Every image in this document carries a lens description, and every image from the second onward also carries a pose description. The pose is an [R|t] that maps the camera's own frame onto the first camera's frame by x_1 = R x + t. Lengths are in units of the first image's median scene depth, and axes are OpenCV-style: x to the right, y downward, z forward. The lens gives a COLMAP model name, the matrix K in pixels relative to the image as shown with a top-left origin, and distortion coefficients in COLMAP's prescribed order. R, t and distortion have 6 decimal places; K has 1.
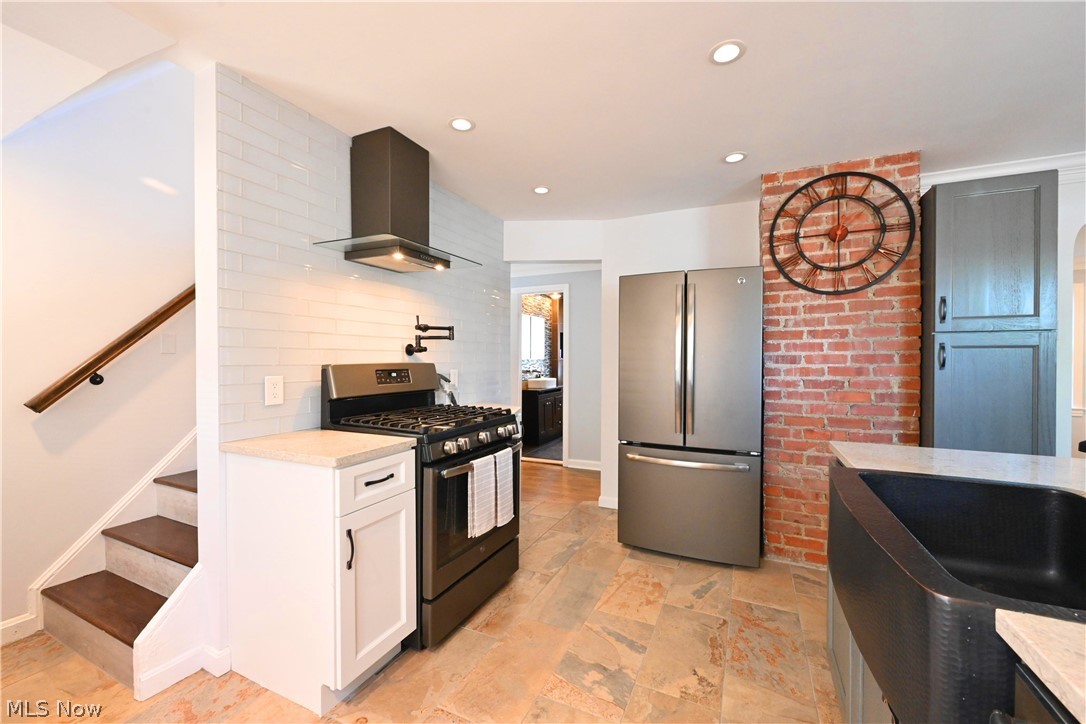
lens RADIAL K [[433.7, 0, 543.0], [0, 433.7, 362.0], [0, 0, 1]] dist [-0.000129, 0.000004]
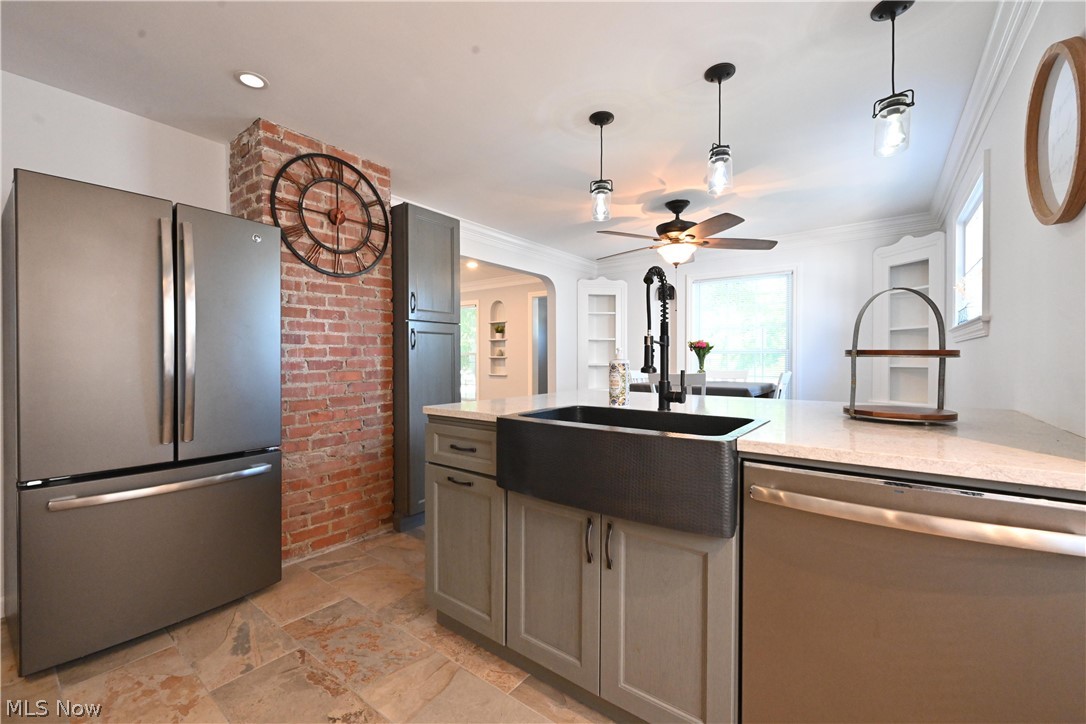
lens RADIAL K [[442.3, 0, 543.0], [0, 442.3, 362.0], [0, 0, 1]] dist [-0.000025, 0.000024]
pose [[0.211875, -0.011685, 0.977227, -0.239420], [0.008421, 0.999913, 0.010131, 0.039213], [-0.977260, 0.006082, 0.211955, 0.306281]]
